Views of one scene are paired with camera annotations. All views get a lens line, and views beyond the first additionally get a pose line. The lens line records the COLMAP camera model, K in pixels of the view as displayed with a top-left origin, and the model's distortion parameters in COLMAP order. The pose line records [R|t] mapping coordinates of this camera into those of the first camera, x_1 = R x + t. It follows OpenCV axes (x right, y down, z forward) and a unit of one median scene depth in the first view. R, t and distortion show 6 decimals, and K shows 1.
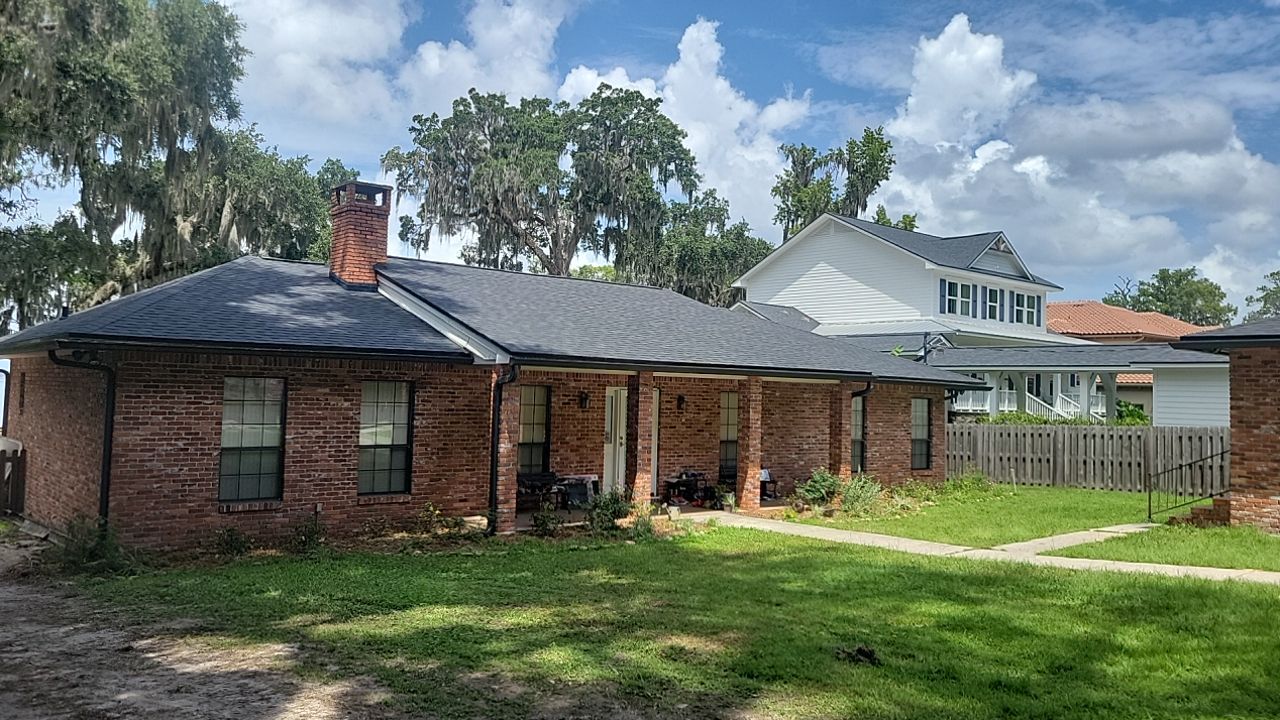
lens RADIAL K [[979.4, 0, 642.3], [0, 979.4, 346.6], [0, 0, 1]] dist [0.034386, -0.003591]
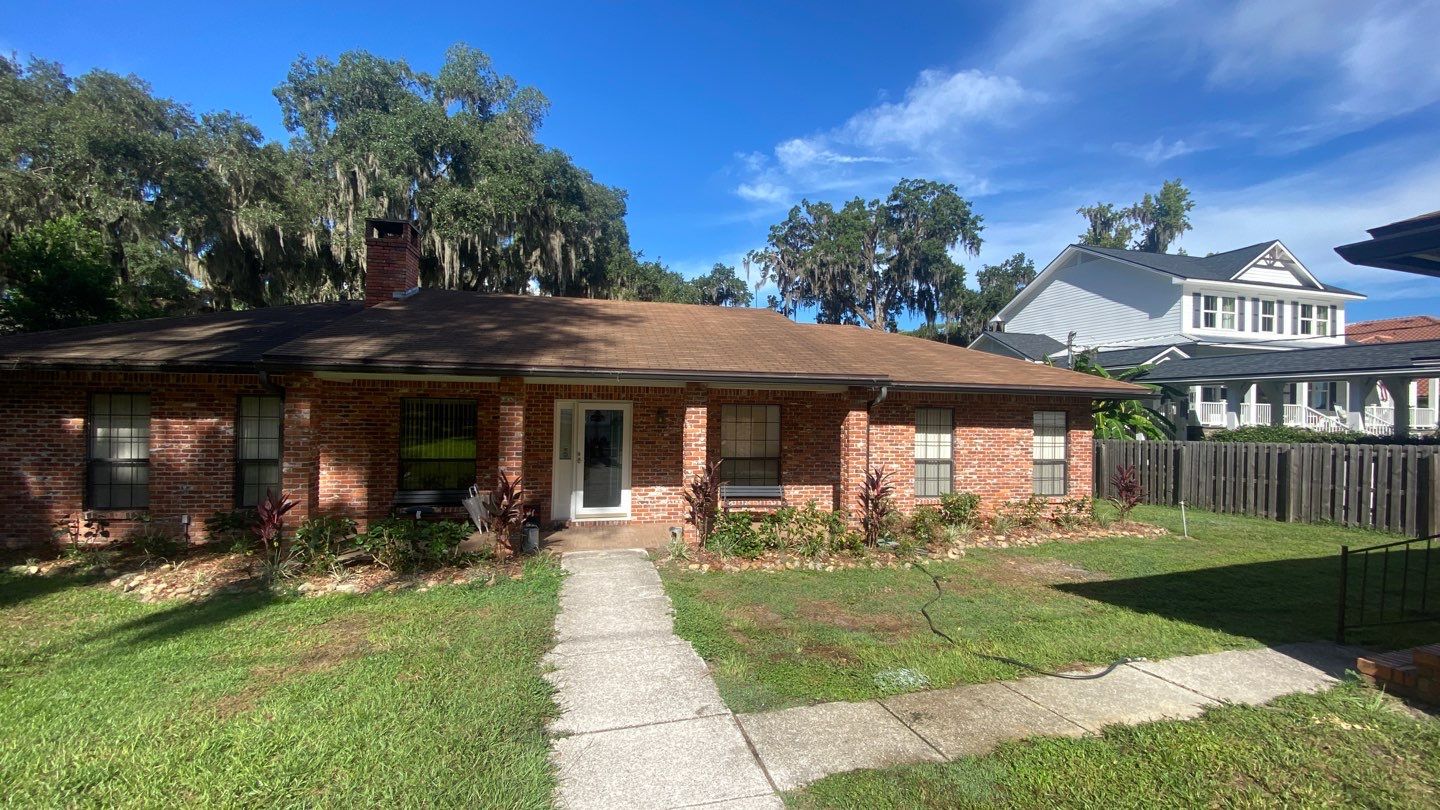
lens RADIAL K [[584.7, 0, 716.5], [0, 584.7, 410.2], [0, 0, 1]] dist [0.030955, -0.027491]
pose [[0.886556, -0.011206, -0.462486, 0.139705], [0.029631, 0.999029, 0.032596, 0.014875], [0.461672, -0.042602, 0.886027, 0.227109]]
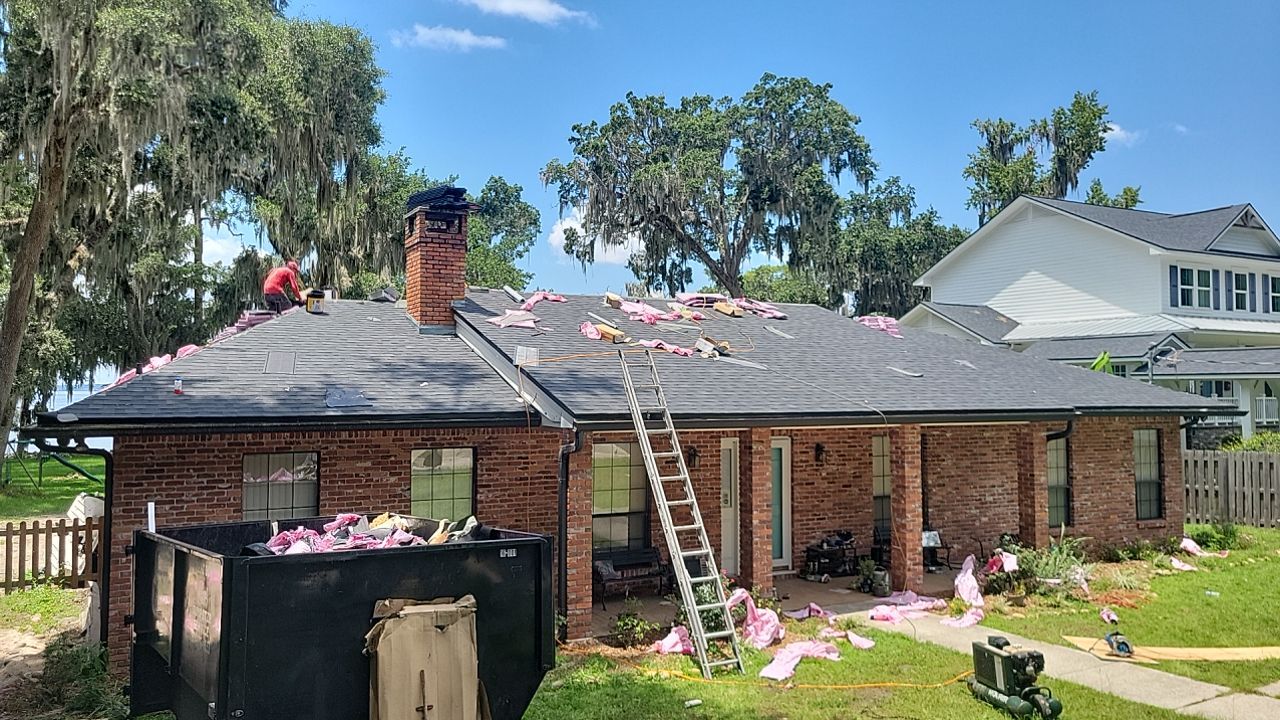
lens RADIAL K [[979.6, 0, 626.5], [0, 979.6, 352.9], [0, 0, 1]] dist [0.042590, -0.035898]
pose [[0.976943, -0.035870, -0.210466, 0.023870], [0.037538, 0.999287, 0.003933, -0.014358], [0.210175, -0.011743, 0.977593, 0.072748]]
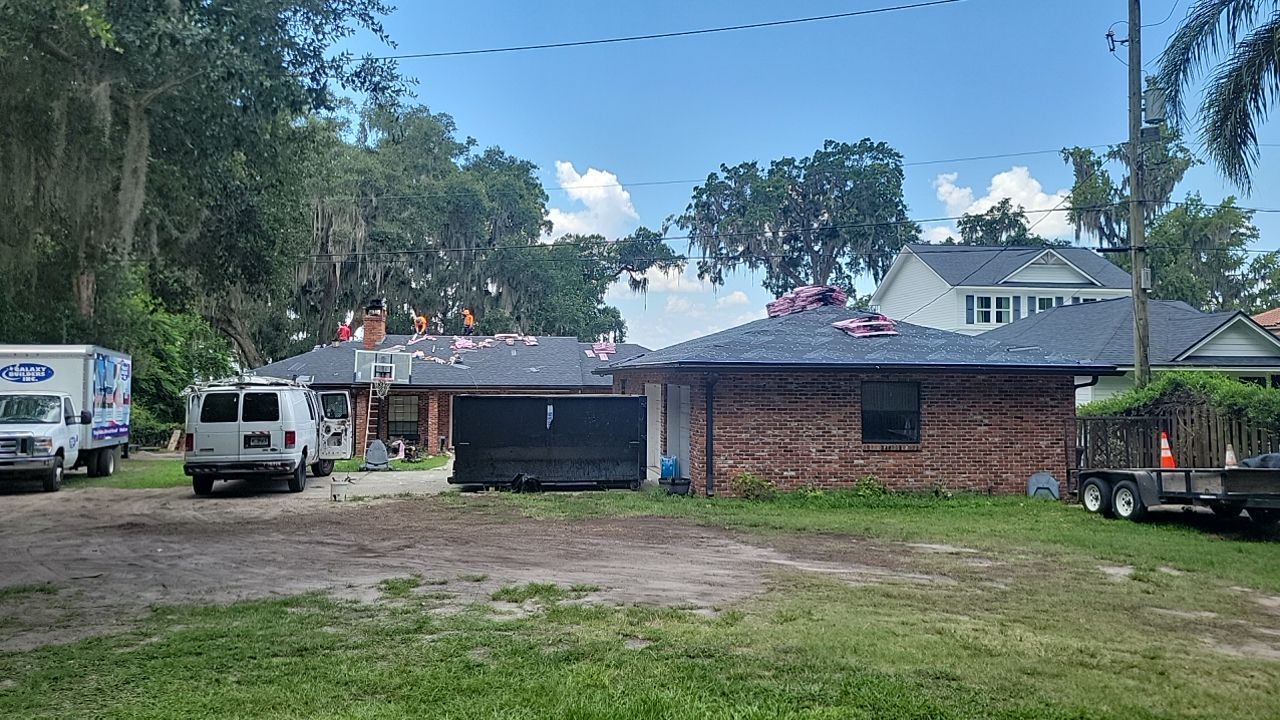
lens RADIAL K [[974.7, 0, 648.1], [0, 974.7, 351.8], [0, 0, 1]] dist [0.041031, -0.007969]
pose [[0.841617, -0.039964, -0.538594, 0.577991], [0.045399, 0.998964, -0.003183, -0.012221], [0.538163, -0.021772, 0.842560, -0.219748]]
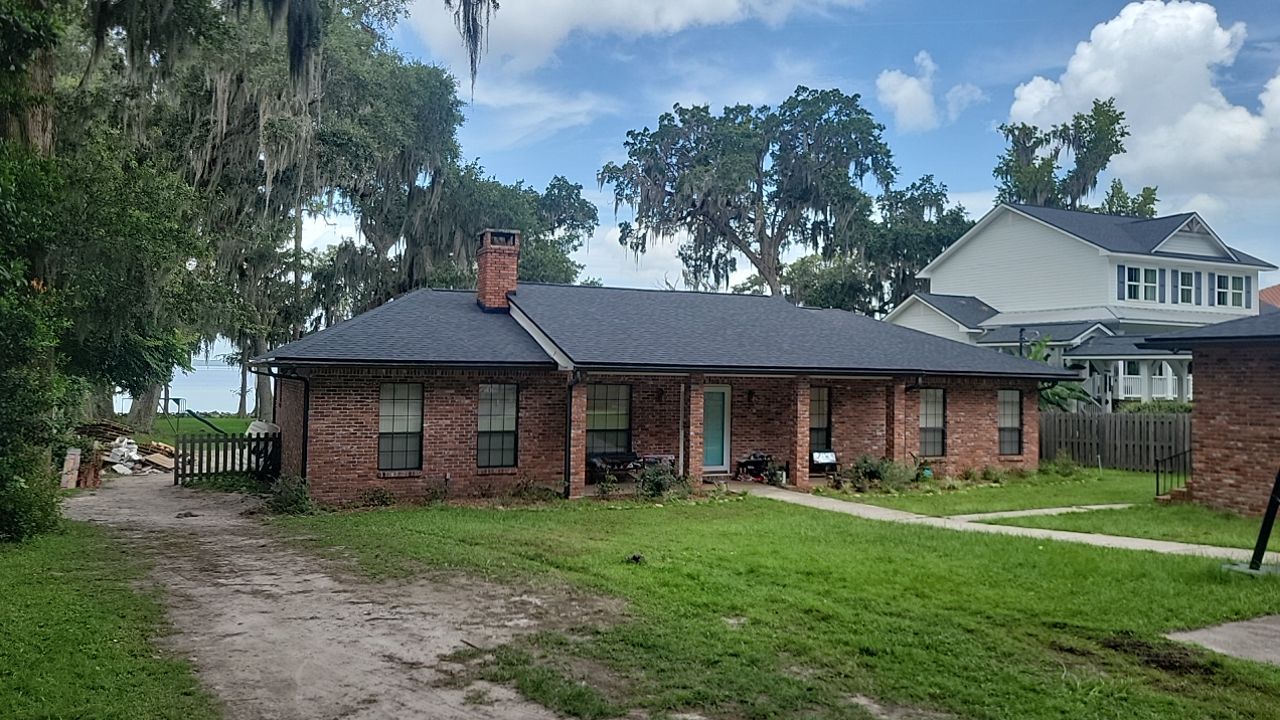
lens RADIAL K [[979.4, 0, 642.3], [0, 979.4, 346.6], [0, 0, 1]] dist [0.034386, -0.003591]
pose [[0.964006, -0.018991, -0.265202, 0.096444], [0.023067, 0.999659, 0.012262, -0.009202], [0.264878, -0.017938, 0.964115, -0.081450]]
